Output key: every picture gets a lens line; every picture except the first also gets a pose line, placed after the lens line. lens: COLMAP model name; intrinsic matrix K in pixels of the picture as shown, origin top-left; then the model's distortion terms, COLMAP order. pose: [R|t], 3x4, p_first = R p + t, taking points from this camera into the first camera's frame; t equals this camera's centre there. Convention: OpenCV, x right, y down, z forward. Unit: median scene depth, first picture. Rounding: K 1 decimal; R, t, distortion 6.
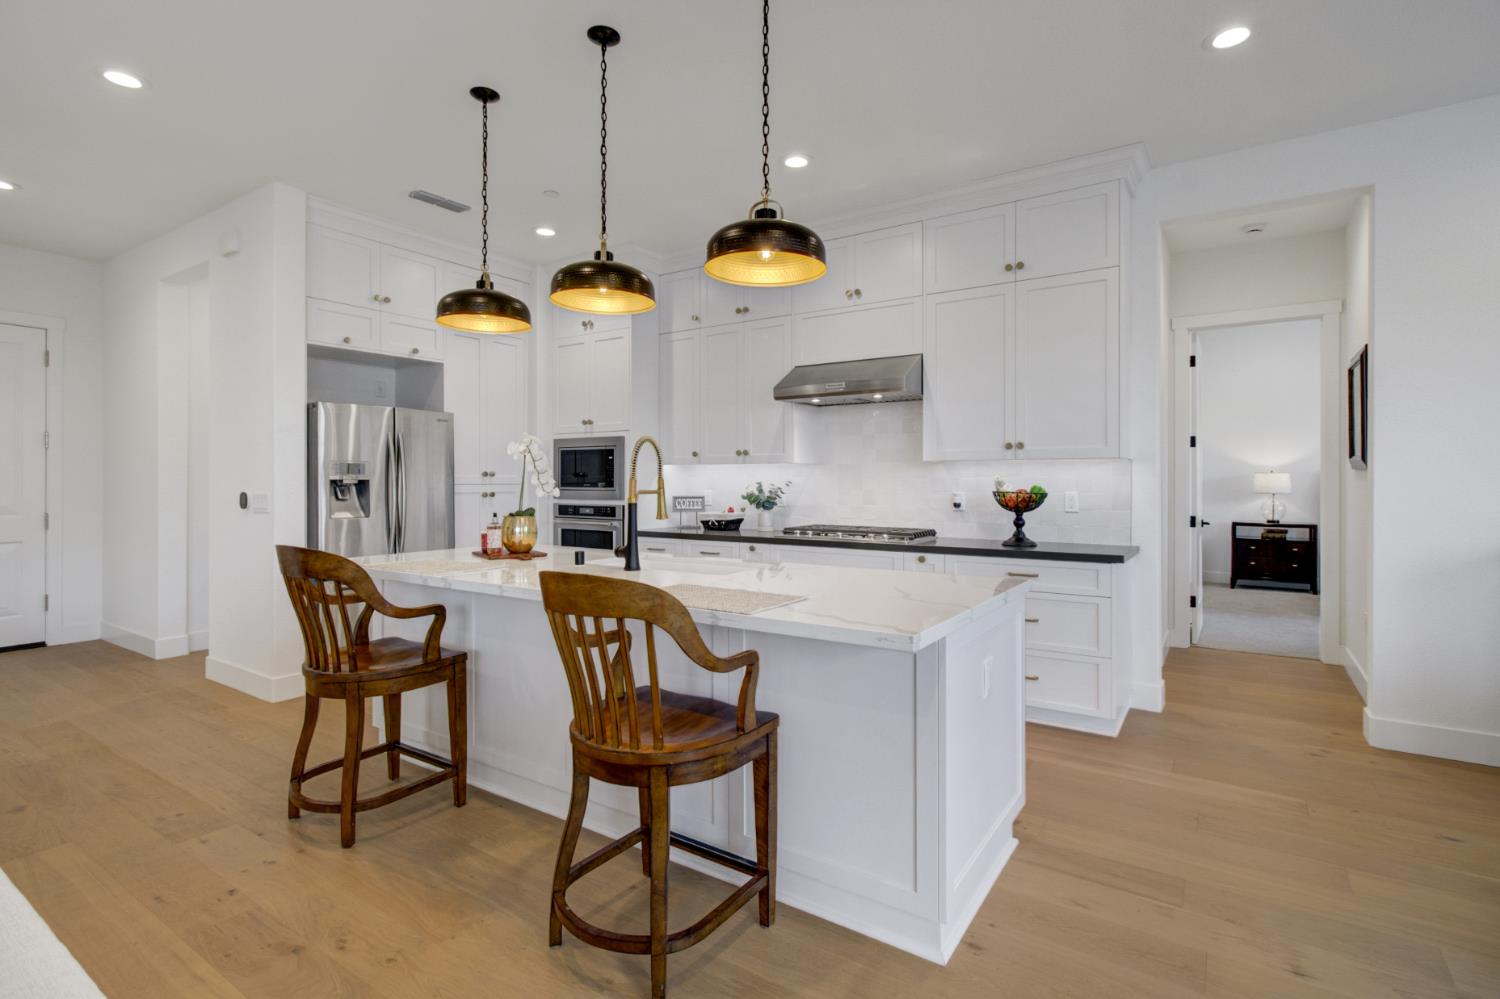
lens RADIAL K [[717.8, 0, 764.0], [0, 717.8, 477.6], [0, 0, 1]] dist [0.000598, 0.000113]
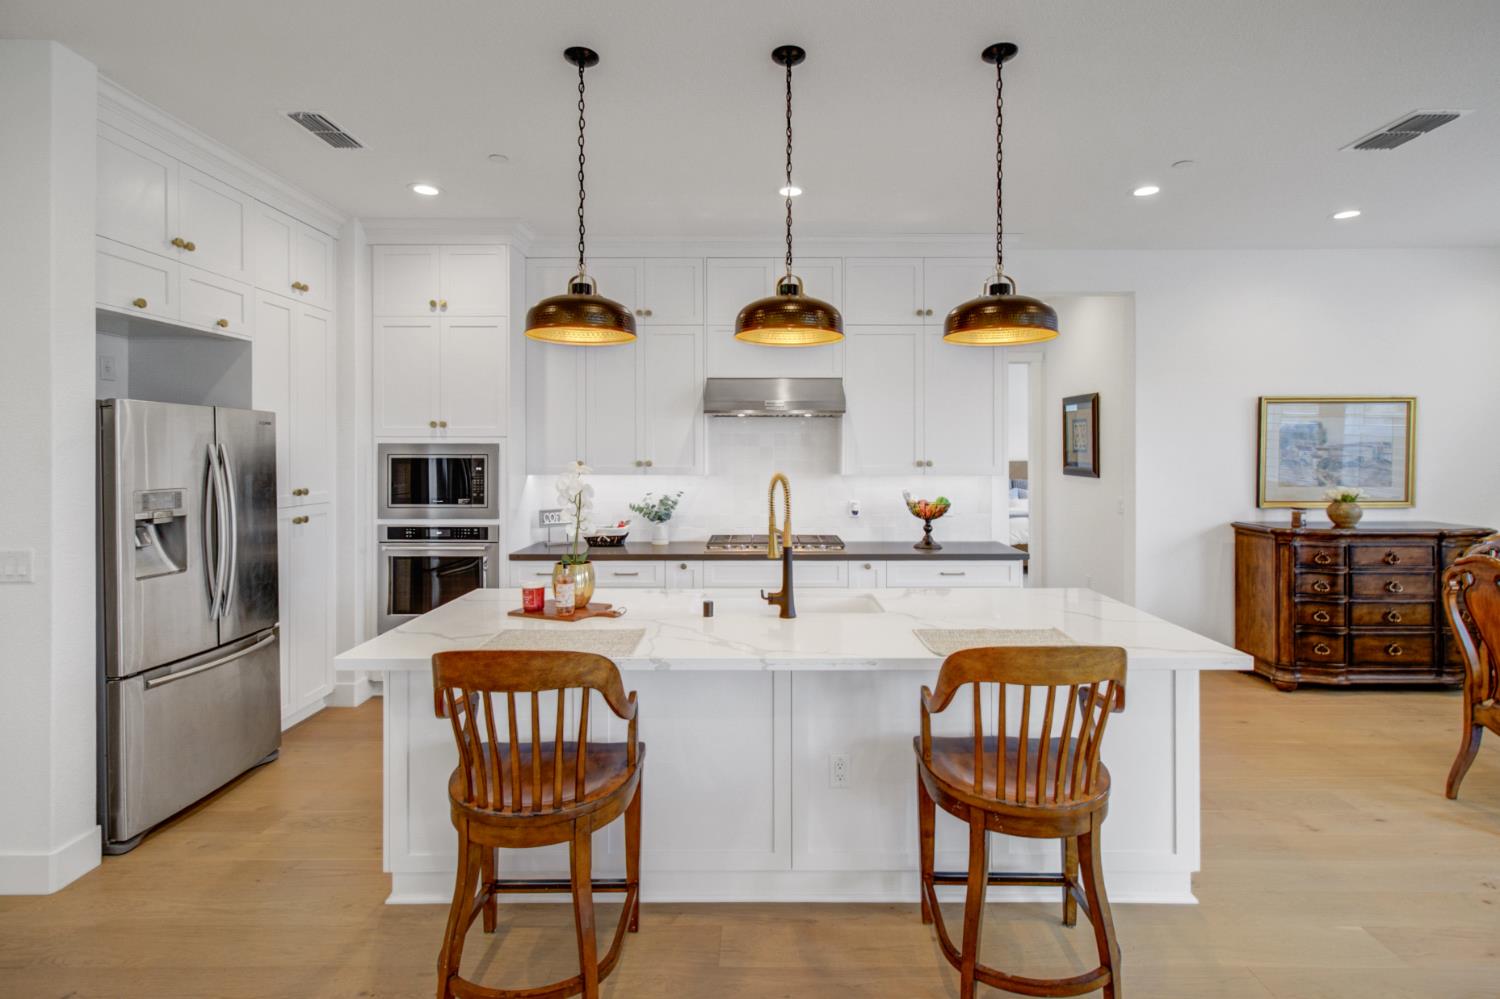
lens RADIAL K [[712.1, 0, 759.5], [0, 712.1, 453.7], [0, 0, 1]] dist [0.002564, 0.000684]
pose [[0.836794, -0.000751, 0.547517, -0.455321], [-0.001606, 0.999991, 0.003826, -0.056568], [-0.547516, -0.004081, 0.836786, 0.144064]]
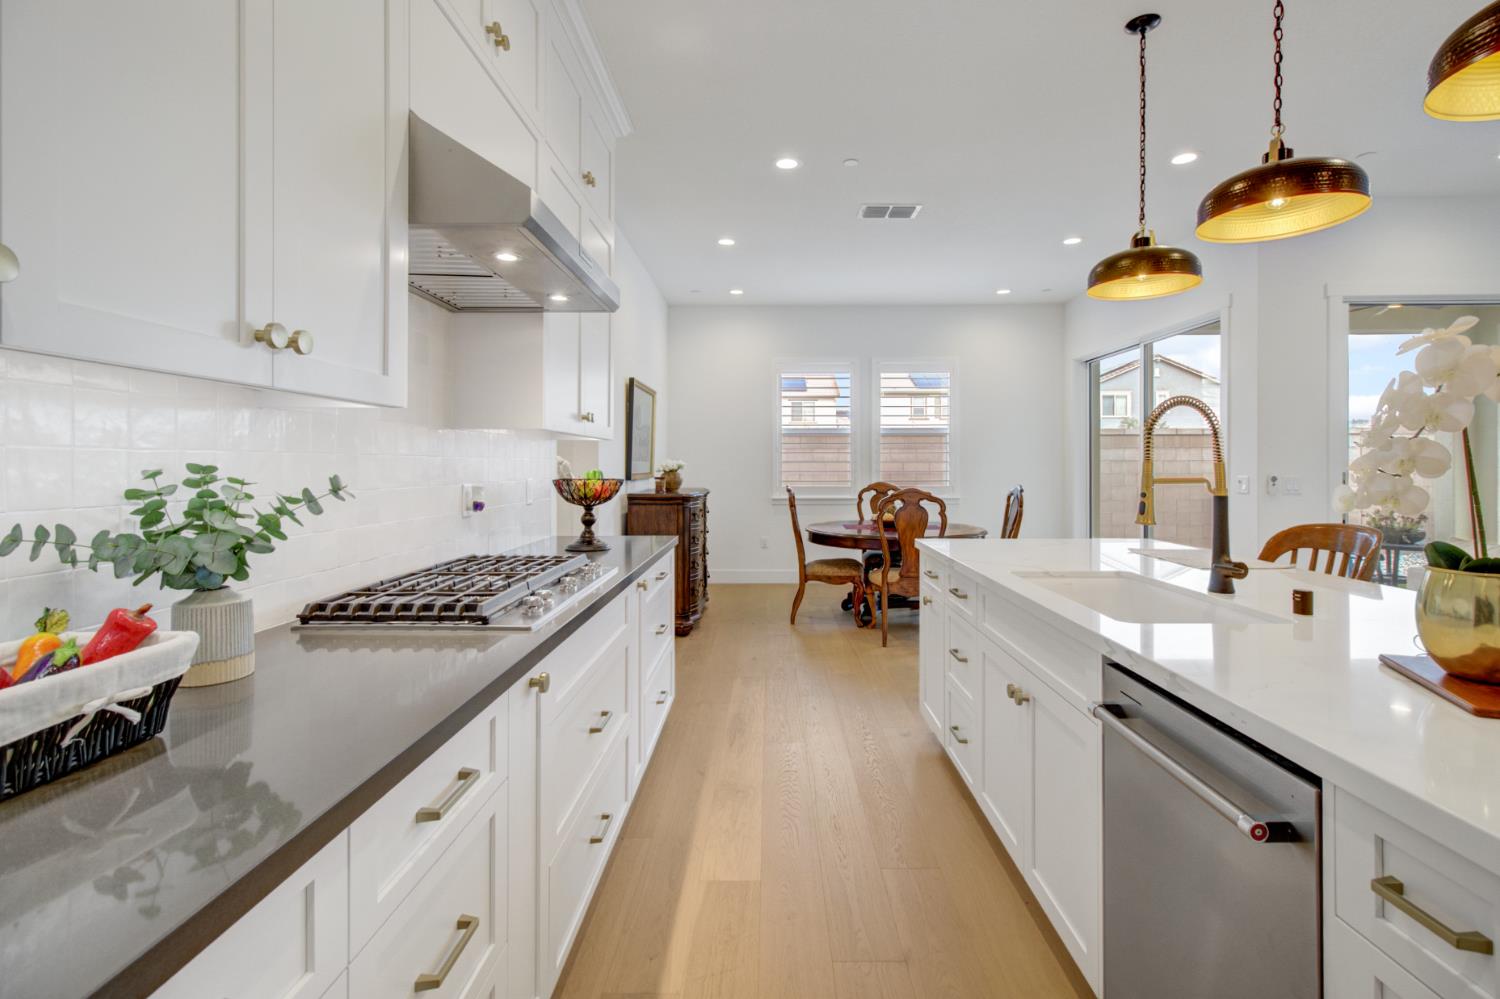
lens RADIAL K [[703.1, 0, 765.6], [0, 703.1, 463.4], [0, 0, 1]] dist [0.001606, 0.000220]
pose [[-0.542952, 0.001573, 0.839762, -0.319405], [-0.003134, 0.999987, -0.003900, 0.005199], [-0.839758, -0.004749, -0.542940, 1.082660]]
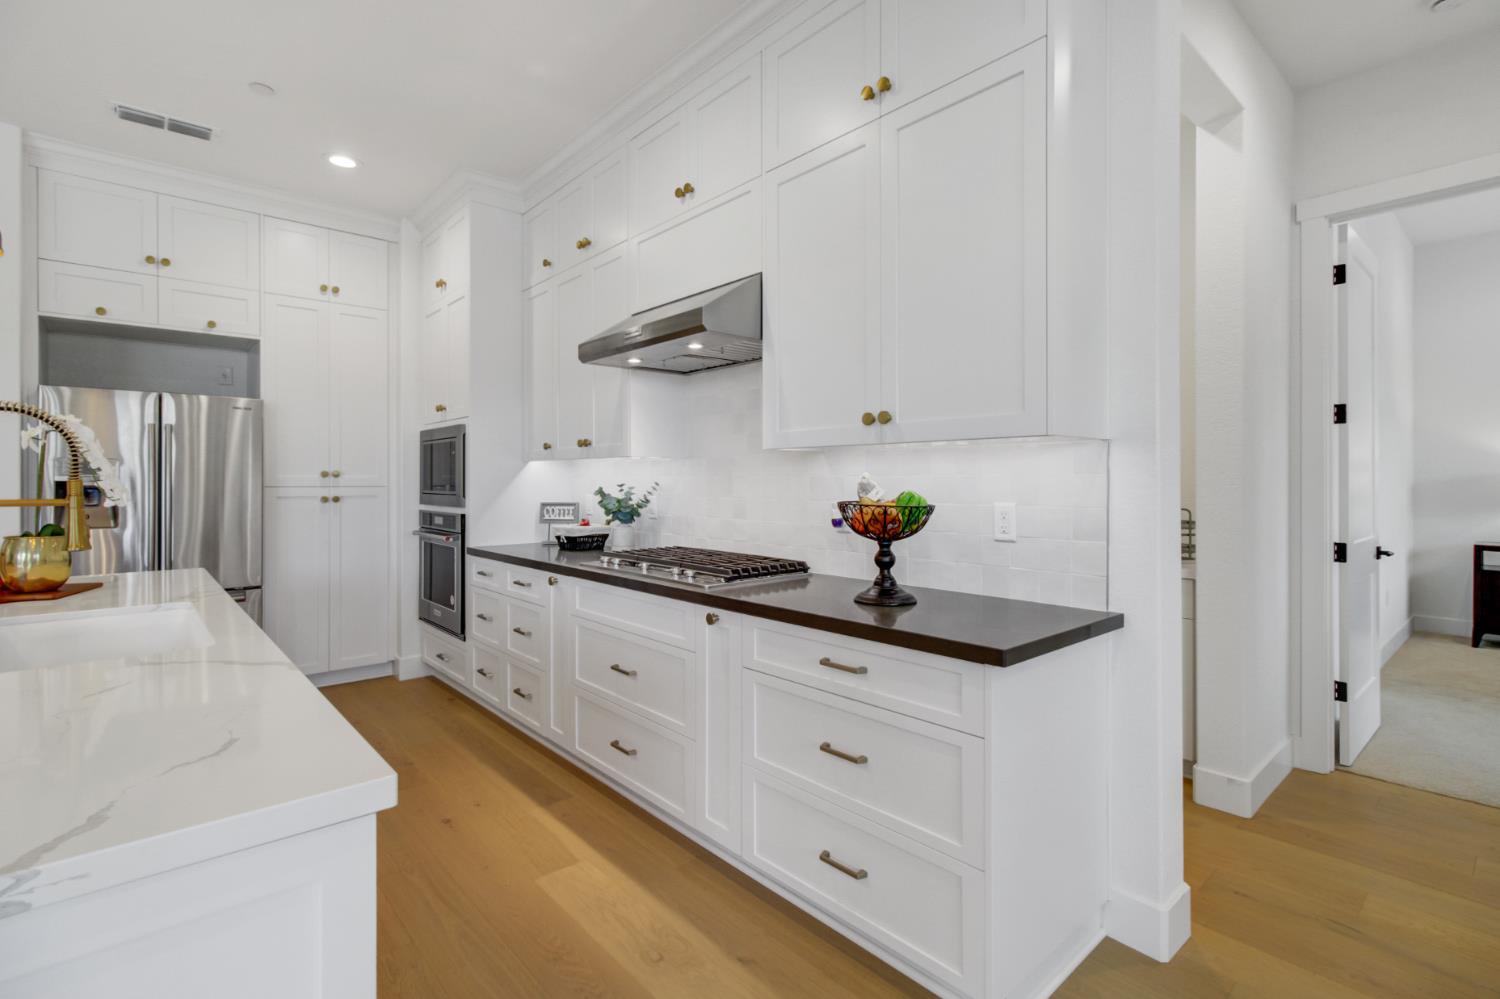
lens RADIAL K [[702.0, 0, 763.2], [0, 702.0, 480.4], [0, 0, 1]] dist [0.003559, -0.000429]
pose [[0.967742, -0.000750, -0.251944, 0.347832], [0.001291, 0.999997, 0.001980, 0.001516], [0.251941, -0.002242, 0.967740, 0.403049]]
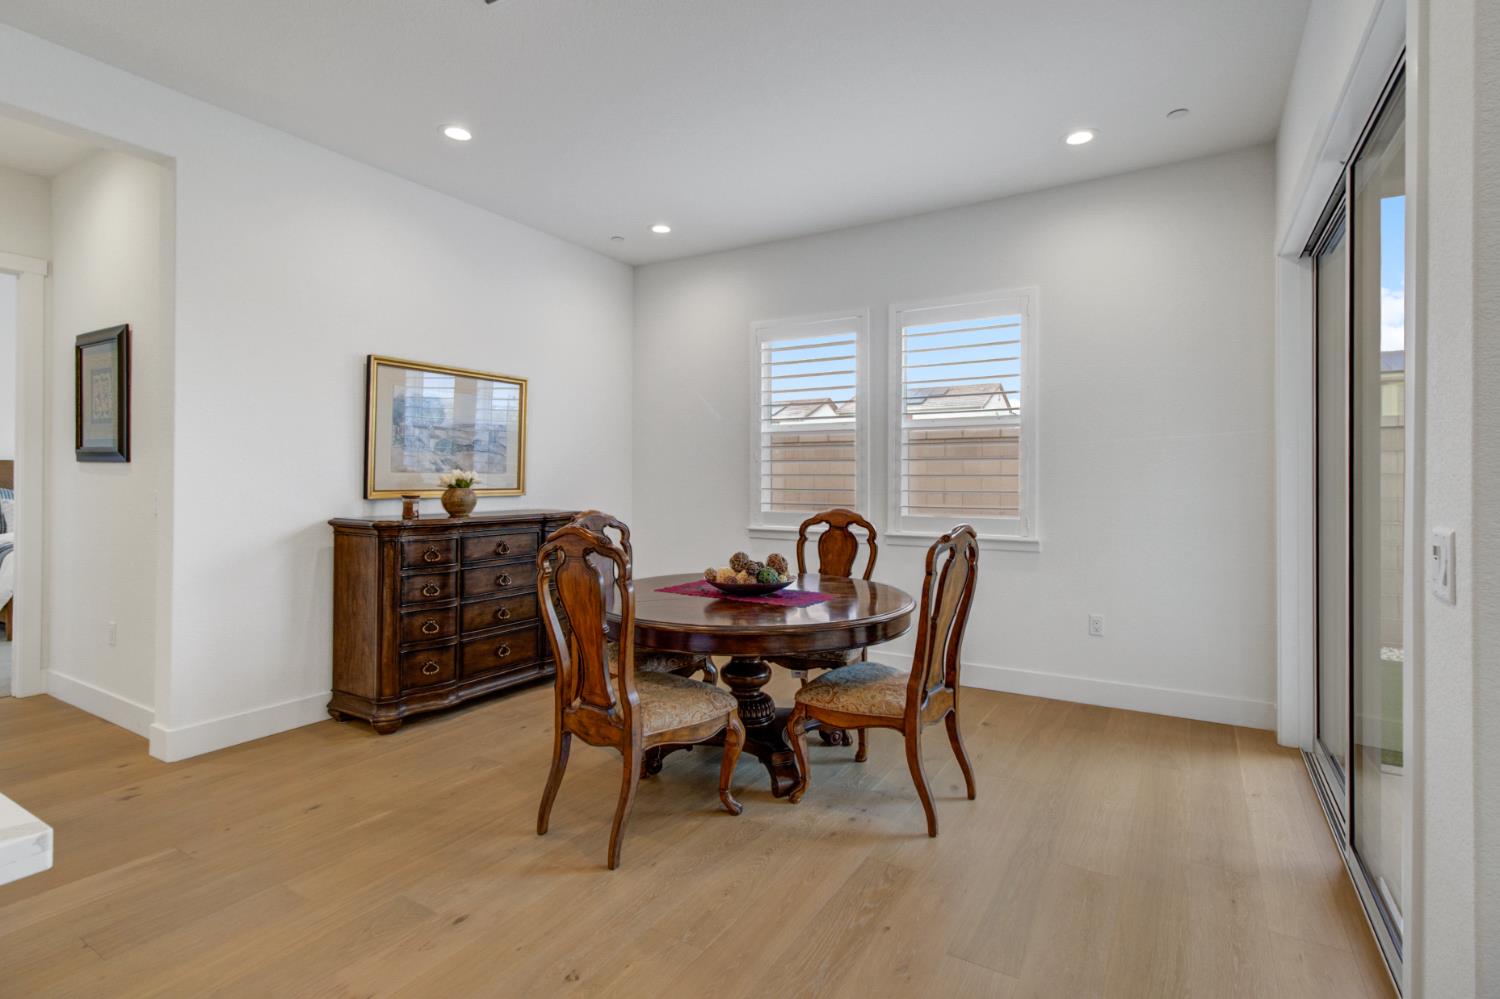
lens RADIAL K [[717.8, 0, 764.0], [0, 717.8, 477.6], [0, 0, 1]] dist [0.000598, 0.000113]
pose [[-0.049662, 0.001368, 0.998765, -0.087269], [-0.009213, 0.999956, -0.001828, 0.001330], [-0.998724, -0.009292, -0.049647, 0.212258]]
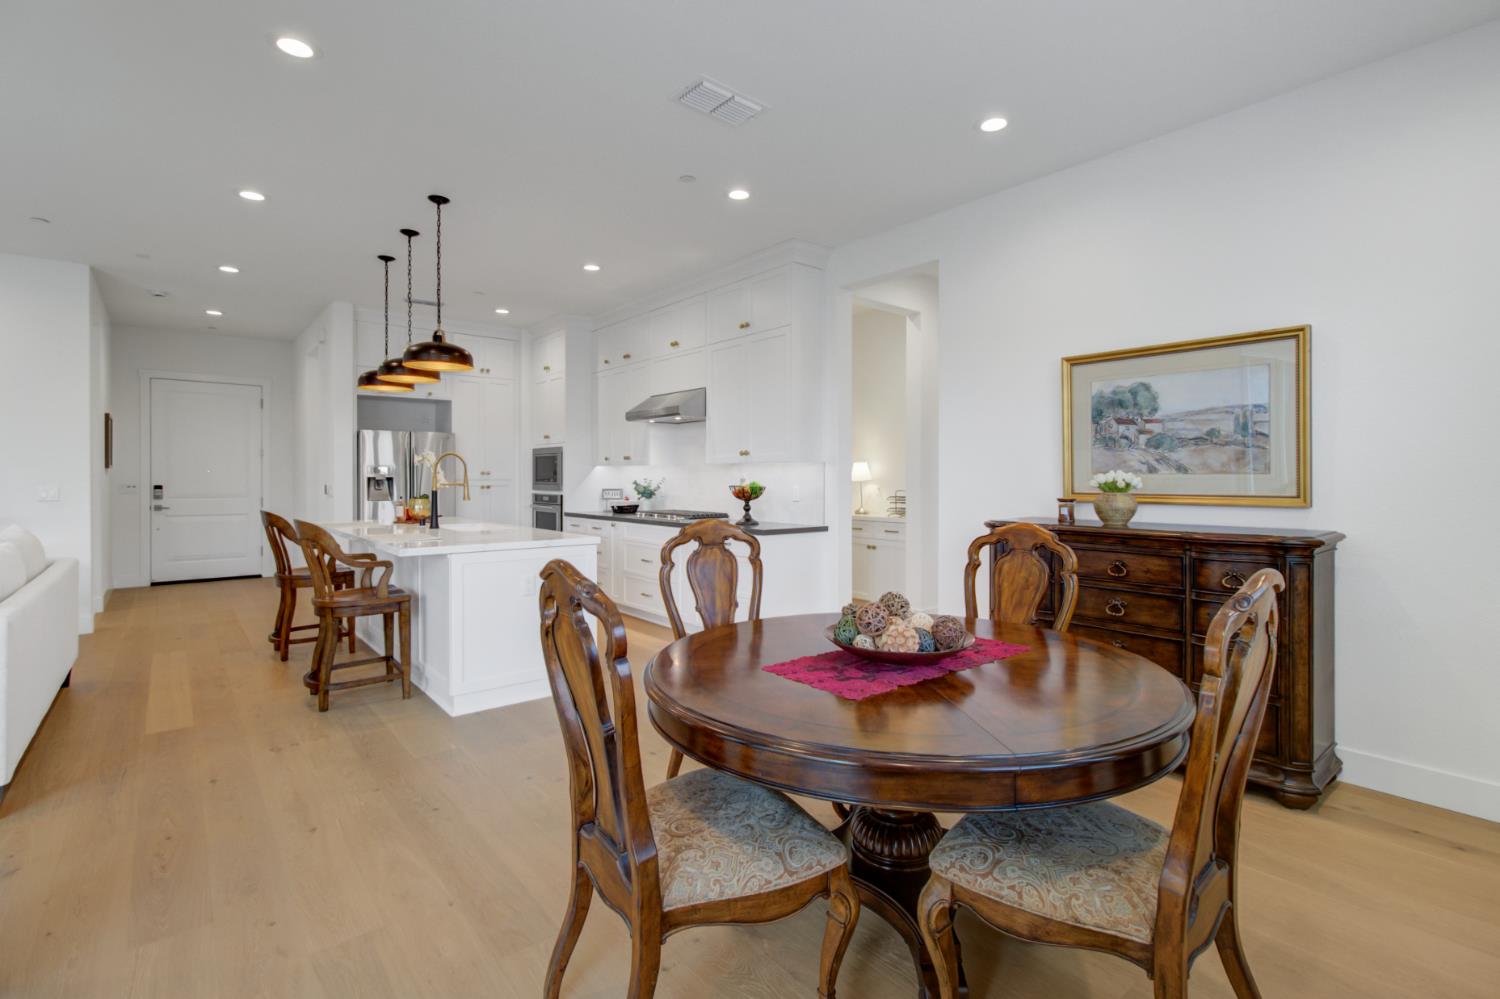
lens RADIAL K [[707.1, 0, 761.0], [0, 707.1, 475.2], [0, 0, 1]] dist [0.001239, -0.000011]
pose [[0.957780, -0.000405, -0.287500, 0.677273], [0.001175, 0.999996, 0.002506, -0.004066], [0.287498, -0.002738, 0.957777, -0.274499]]
